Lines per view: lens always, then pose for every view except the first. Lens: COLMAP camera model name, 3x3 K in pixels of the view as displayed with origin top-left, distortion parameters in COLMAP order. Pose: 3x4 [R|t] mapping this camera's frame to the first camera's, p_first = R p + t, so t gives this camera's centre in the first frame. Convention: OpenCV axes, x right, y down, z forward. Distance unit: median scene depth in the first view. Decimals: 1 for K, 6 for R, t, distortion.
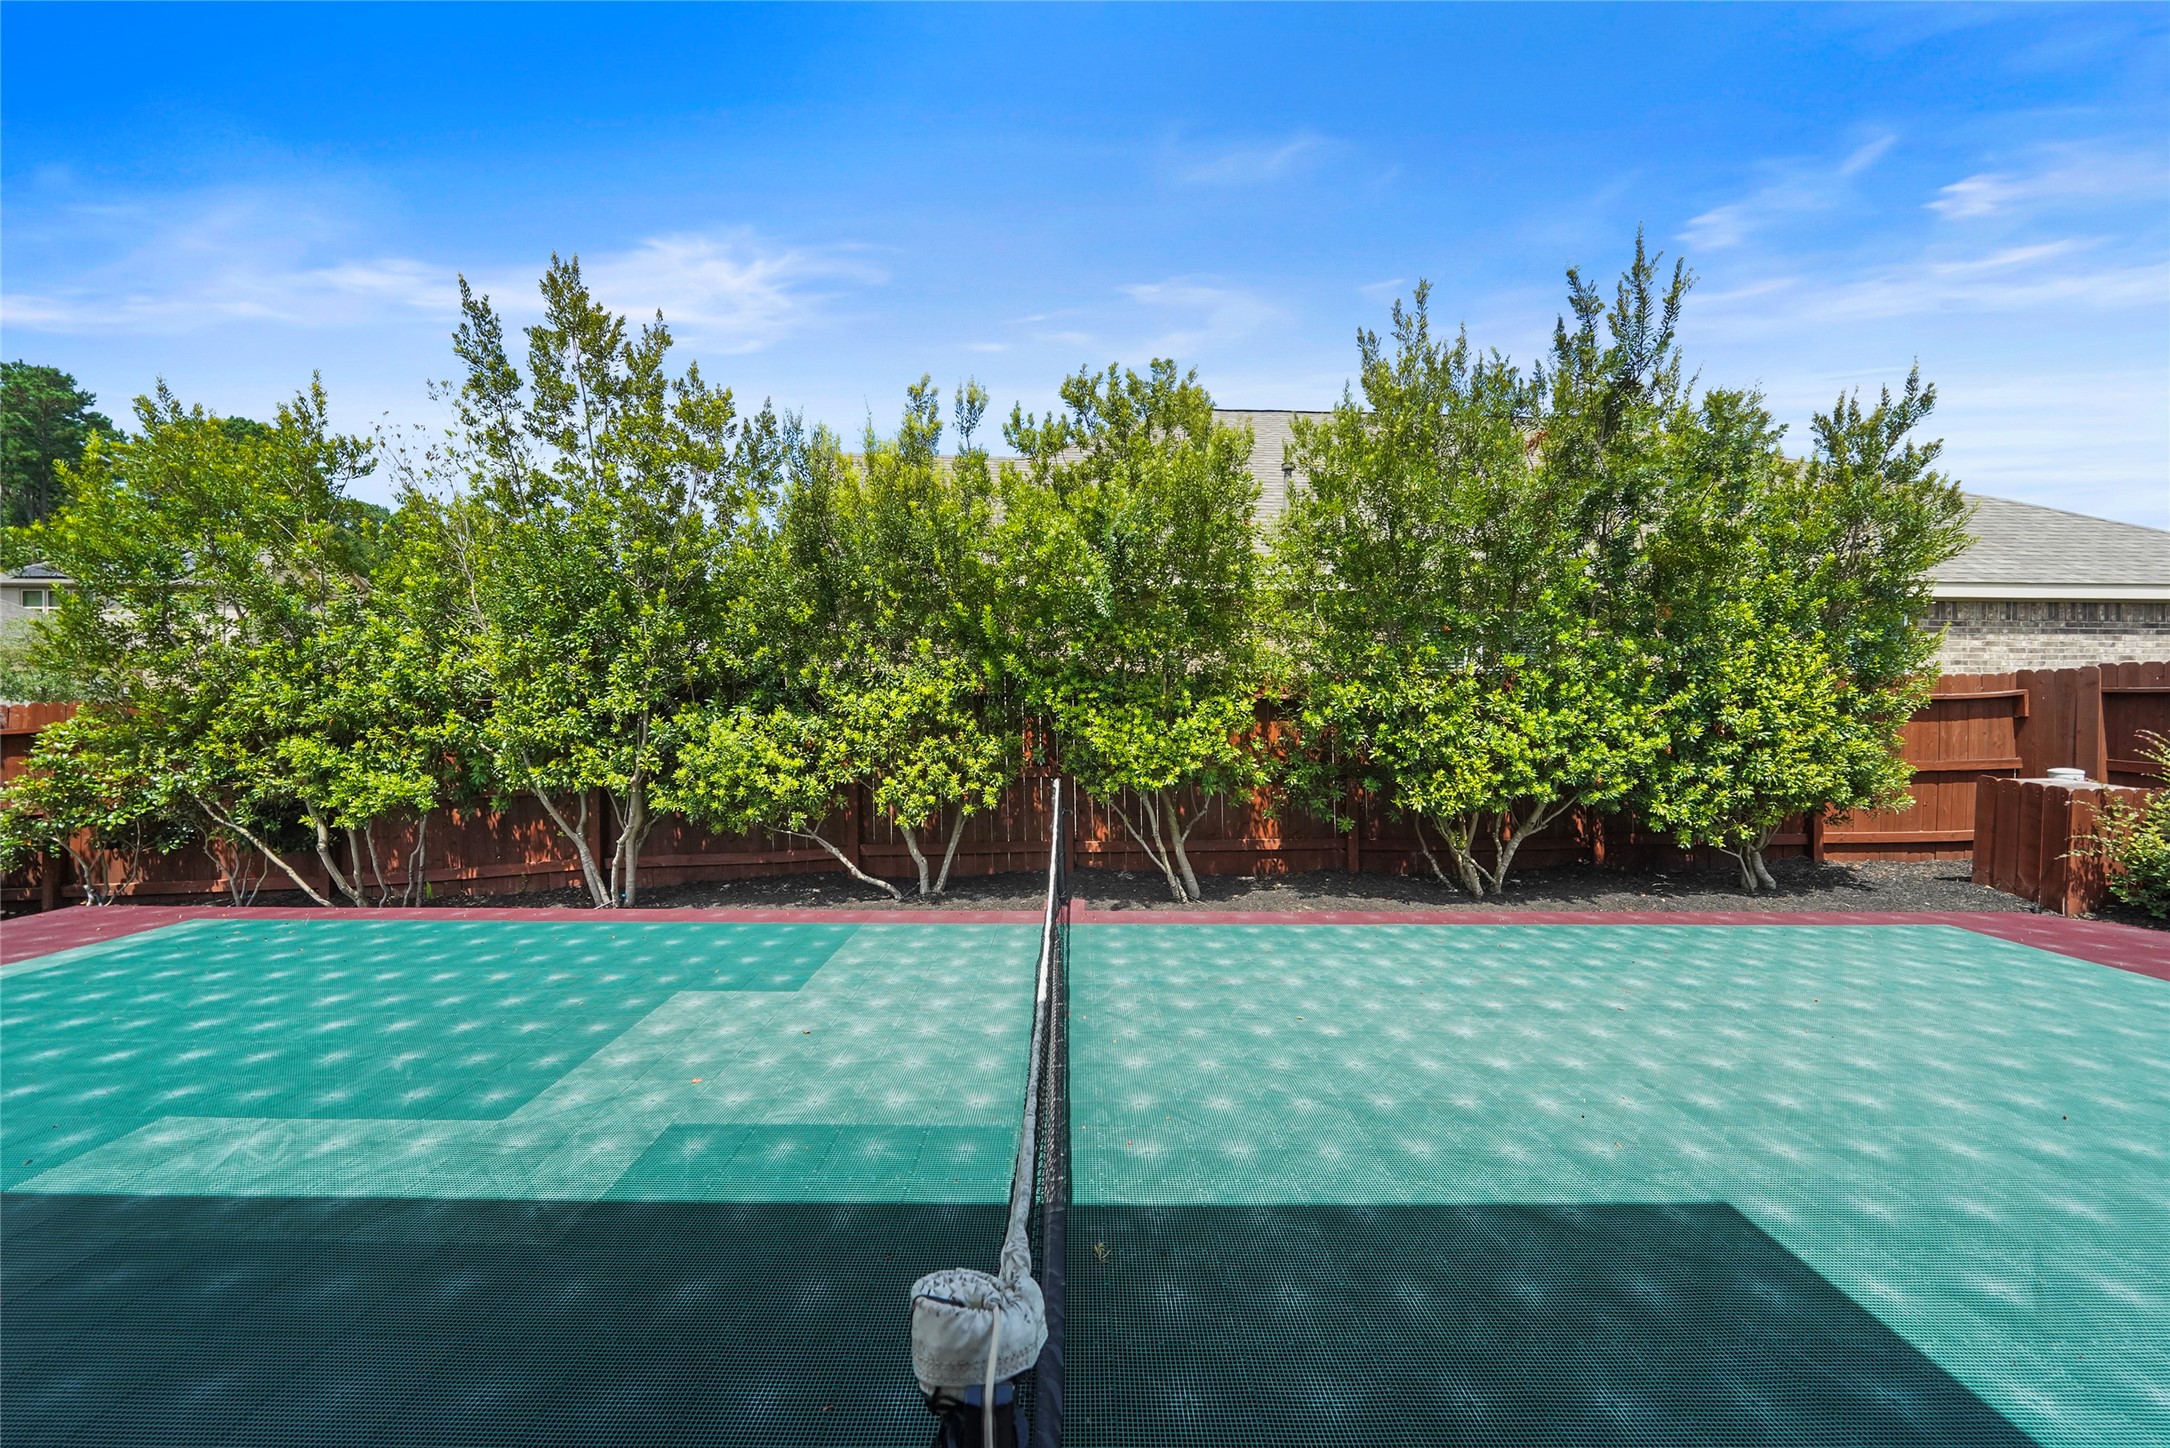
lens RADIAL K [[747.0, 0, 1083.7], [0, 747.0, 717.7], [0, 0, 1]] dist [0.001745, 0.000454]
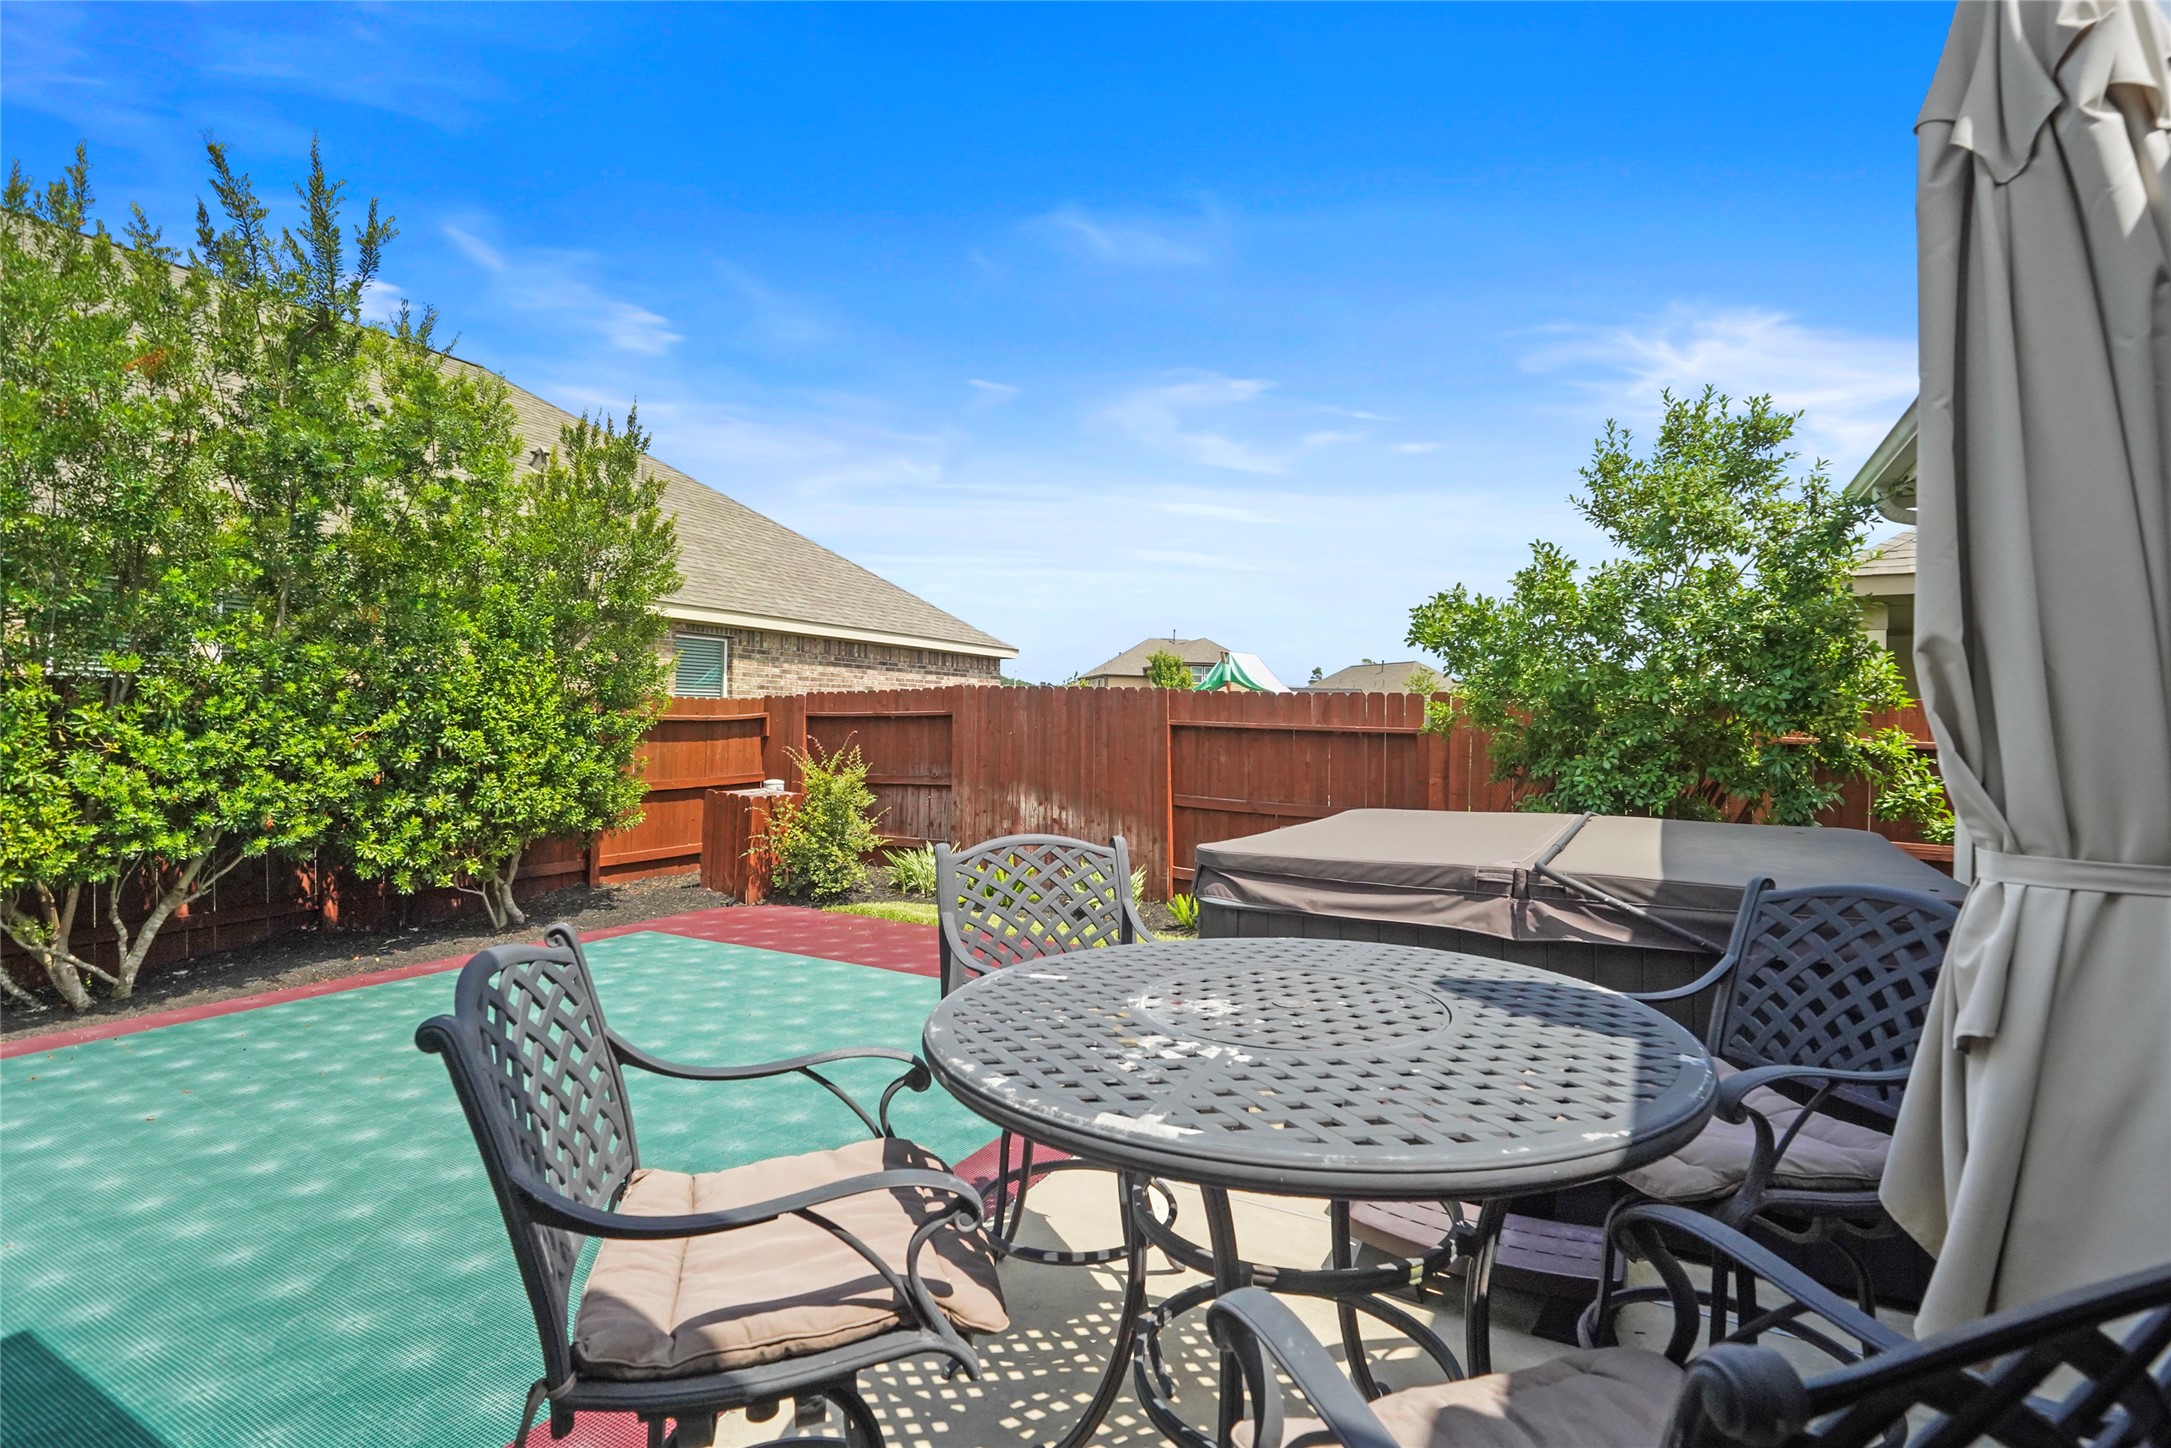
lens RADIAL K [[991.1, 0, 1087.9], [0, 991.1, 732.1], [0, 0, 1]] dist [0.003109, 0.000432]
pose [[0.509727, -0.003090, 0.860331, 0.233354], [0.006599, 0.999978, -0.000318, -0.004715], [-0.860311, 0.005839, 0.509736, -0.253957]]
